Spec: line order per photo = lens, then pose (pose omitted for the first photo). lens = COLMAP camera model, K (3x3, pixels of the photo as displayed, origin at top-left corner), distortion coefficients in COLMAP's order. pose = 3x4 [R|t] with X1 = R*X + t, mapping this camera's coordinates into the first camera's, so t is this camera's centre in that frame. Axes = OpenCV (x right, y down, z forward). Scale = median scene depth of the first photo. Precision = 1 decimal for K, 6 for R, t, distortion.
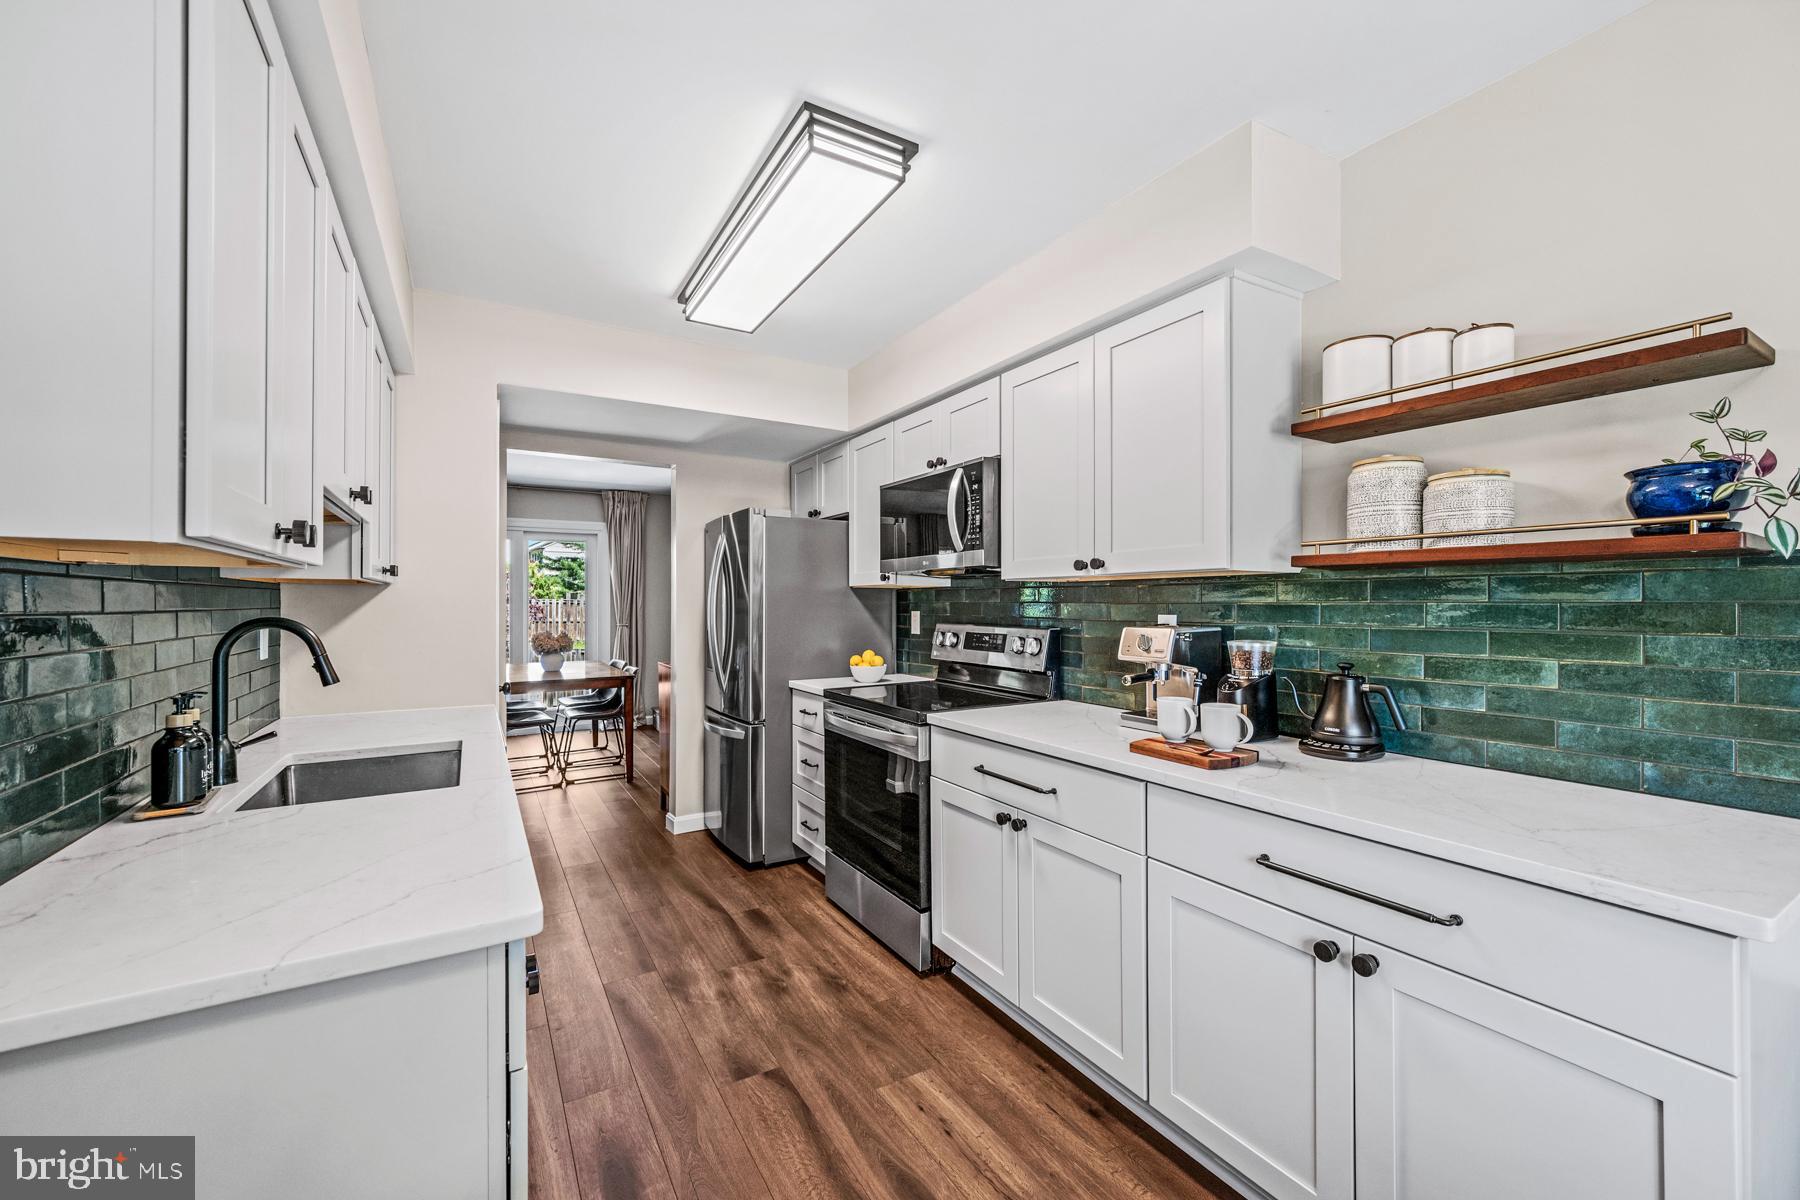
lens RADIAL K [[708.1, 0, 898.2], [0, 708.1, 600.7], [0, 0, 1]] dist [0.003407, -0.001485]
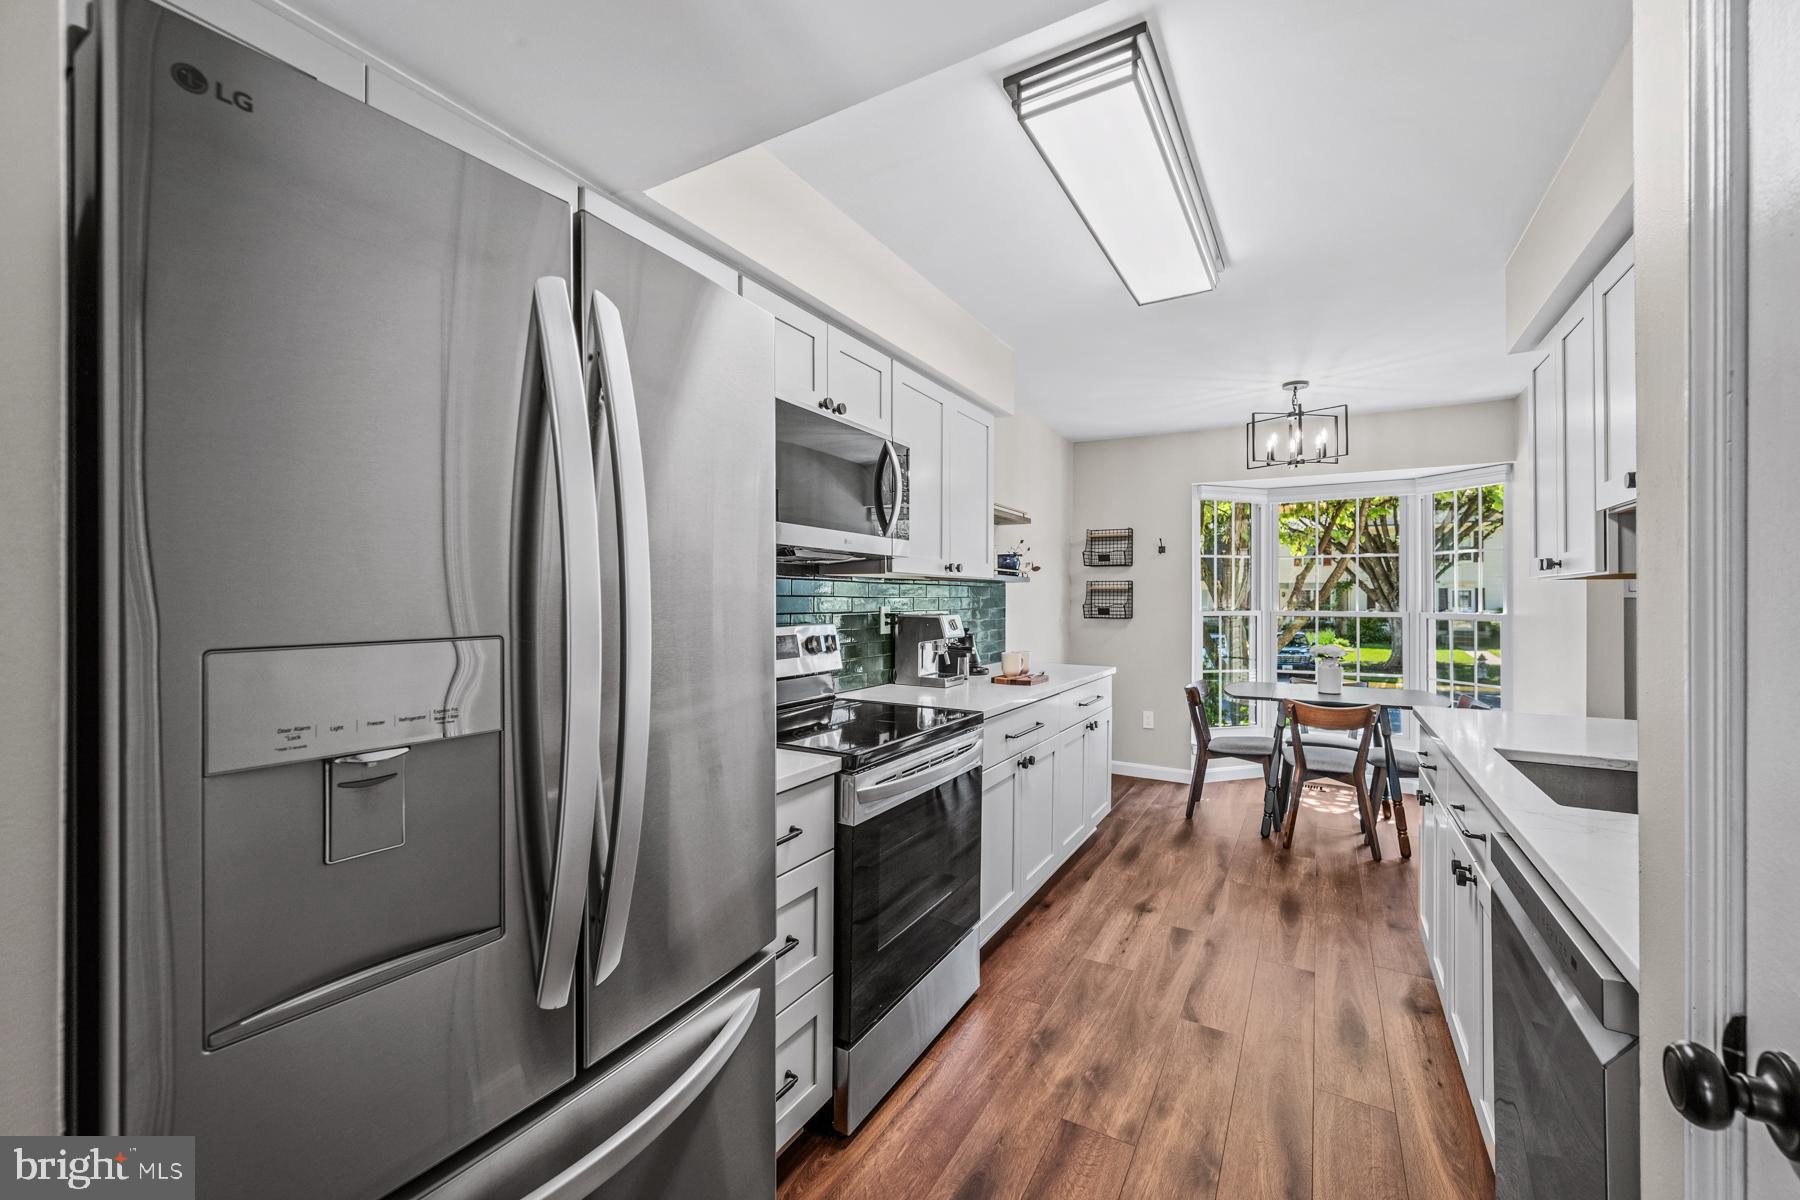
lens RADIAL K [[708.1, 0, 900.4], [0, 708.1, 601.2], [0, 0, 1]] dist [0.003407, -0.001485]
pose [[-0.476383, 0.000084, 0.879238, -0.944425], [-0.006718, 0.999970, -0.003735, 0.017147], [-0.879212, -0.007686, -0.476368, 1.945618]]
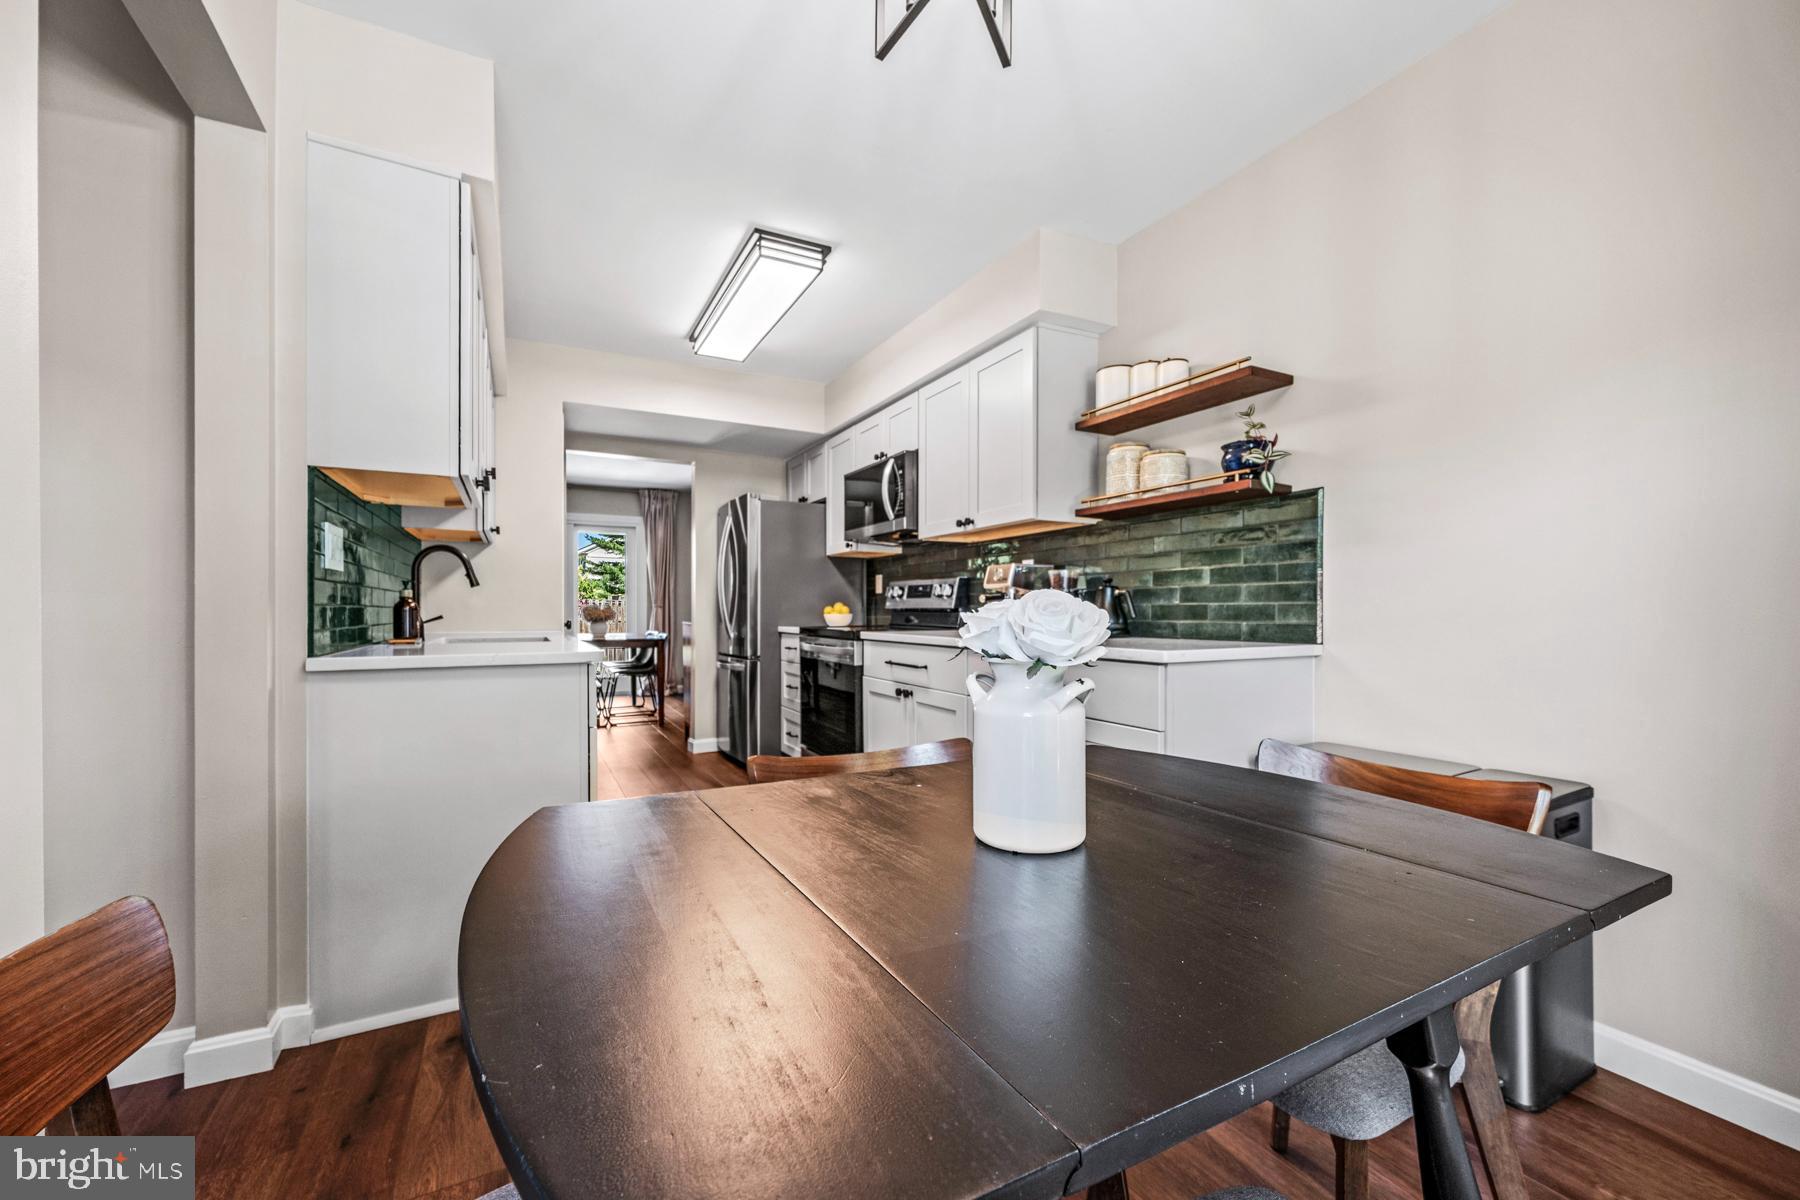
lens RADIAL K [[708.1, 0, 893.6], [0, 708.1, 612.6], [0, 0, 1]] dist [0.003407, -0.001485]
pose [[0.998491, 0.001255, -0.054894, 0.231995], [-0.000797, 0.999965, 0.008372, 0.137919], [0.054902, -0.008316, 0.998457, -0.515240]]
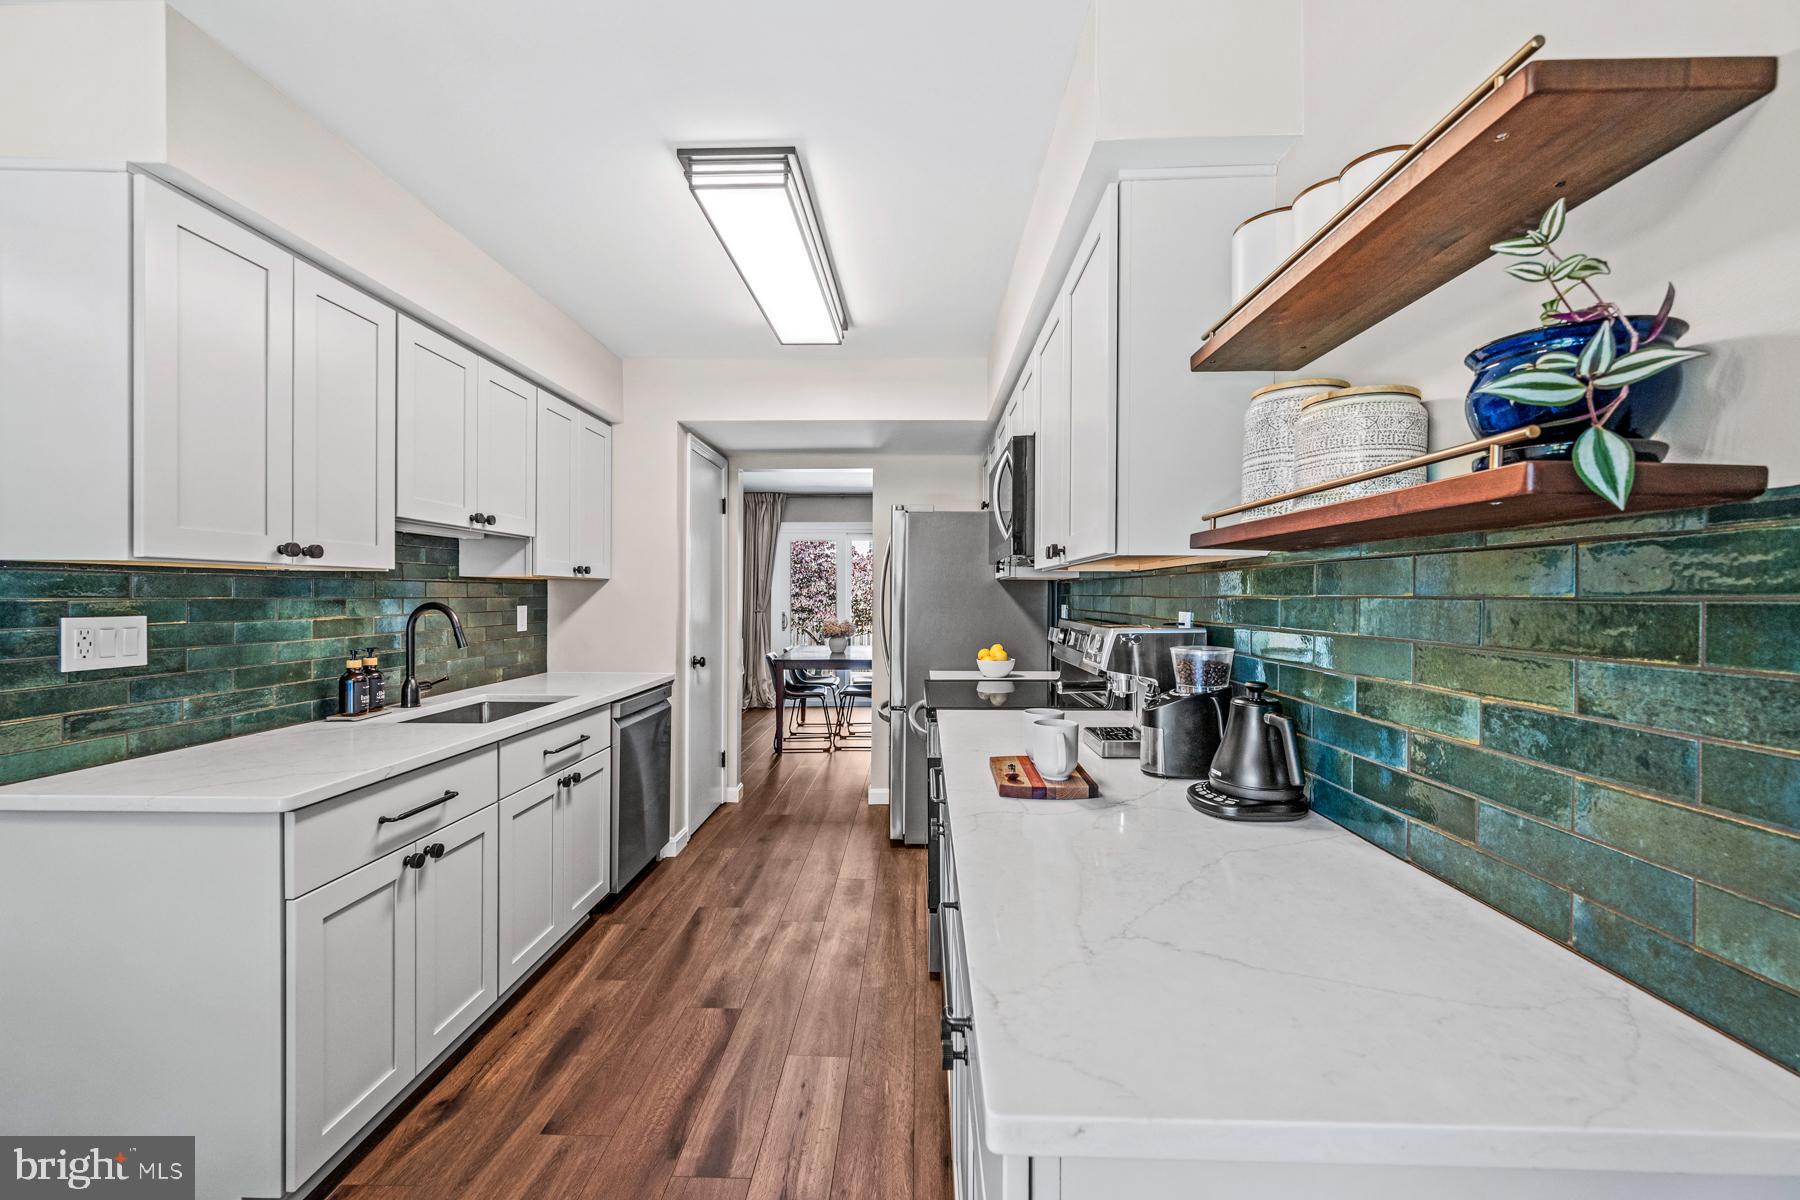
lens RADIAL K [[708.1, 0, 903.5], [0, 708.1, 599.6], [0, 0, 1]] dist [0.003407, -0.001485]
pose [[0.846809, 0.006735, -0.531854, 0.653100], [-0.001900, 0.999952, 0.009637, -0.000677], [0.531893, -0.007151, 0.846781, 0.195573]]
